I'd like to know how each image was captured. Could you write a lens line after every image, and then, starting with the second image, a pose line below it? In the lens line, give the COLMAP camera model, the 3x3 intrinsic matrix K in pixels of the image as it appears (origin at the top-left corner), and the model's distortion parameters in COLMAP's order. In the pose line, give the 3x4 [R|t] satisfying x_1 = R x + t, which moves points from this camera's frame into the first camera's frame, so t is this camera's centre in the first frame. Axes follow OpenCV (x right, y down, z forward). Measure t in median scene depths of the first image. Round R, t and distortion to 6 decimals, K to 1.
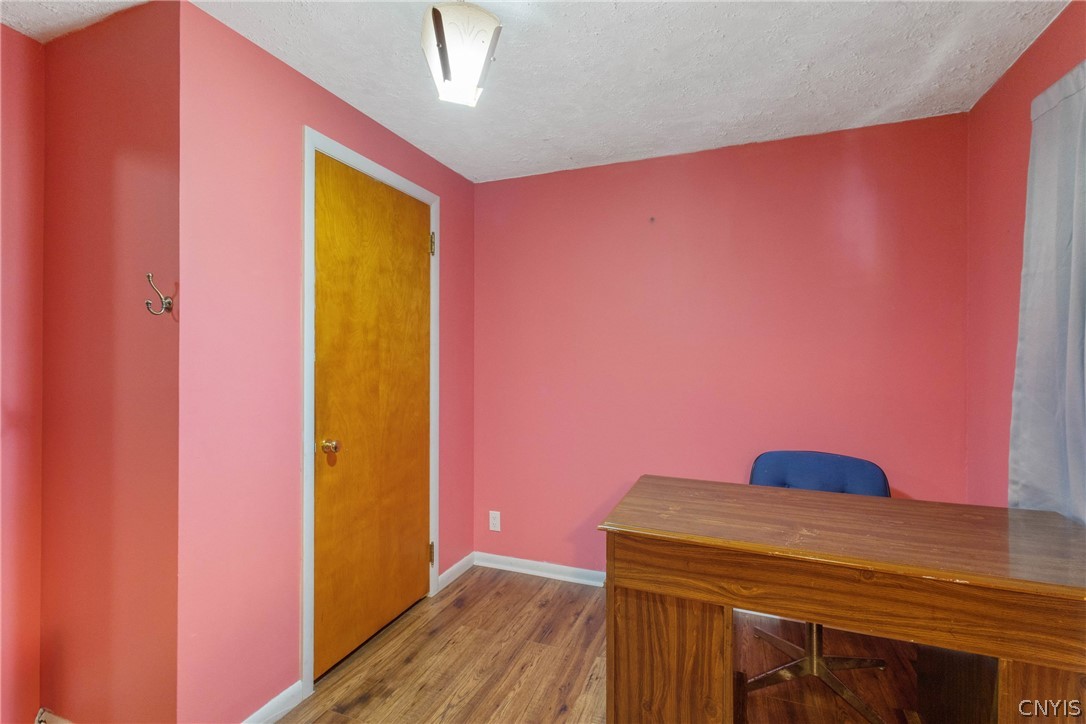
lens RADIAL K [[505.8, 0, 539.9], [0, 505.8, 352.8], [0, 0, 1]] dist [0.001718, 0.000346]
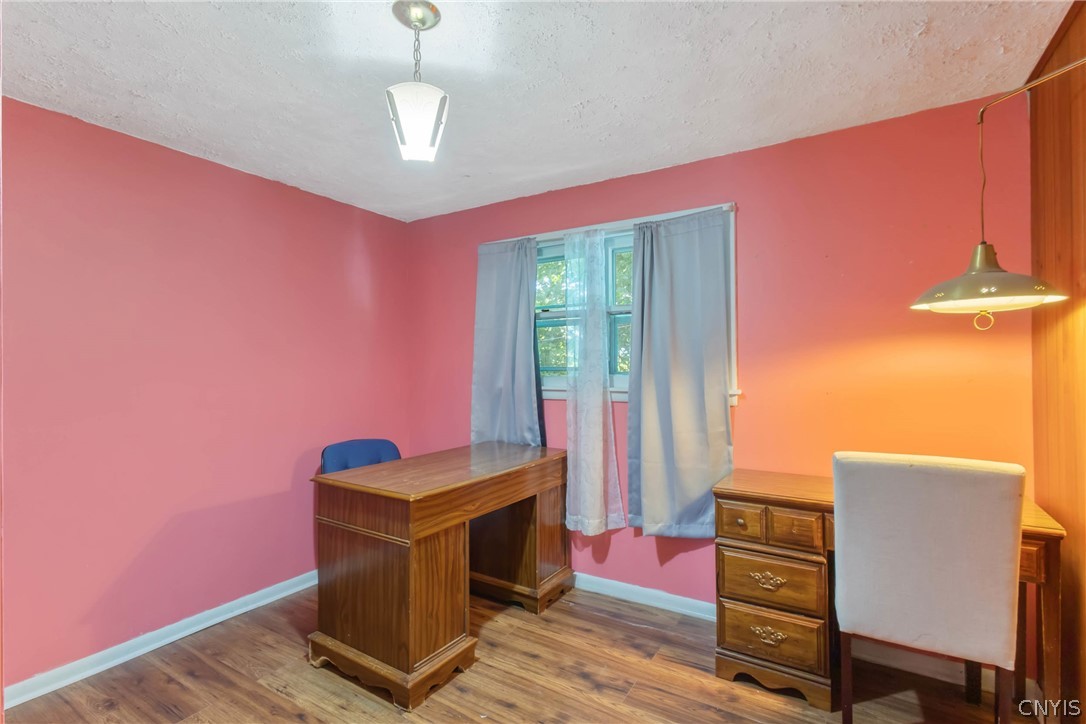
lens RADIAL K [[497.9, 0, 539.1], [0, 497.9, 360.2], [0, 0, 1]] dist [0.000877, 0.000624]
pose [[0.177612, 0.012286, 0.984024, -1.115757], [0.001313, 0.999918, -0.012721, -0.000506], [-0.984100, 0.003551, 0.177581, 0.447872]]
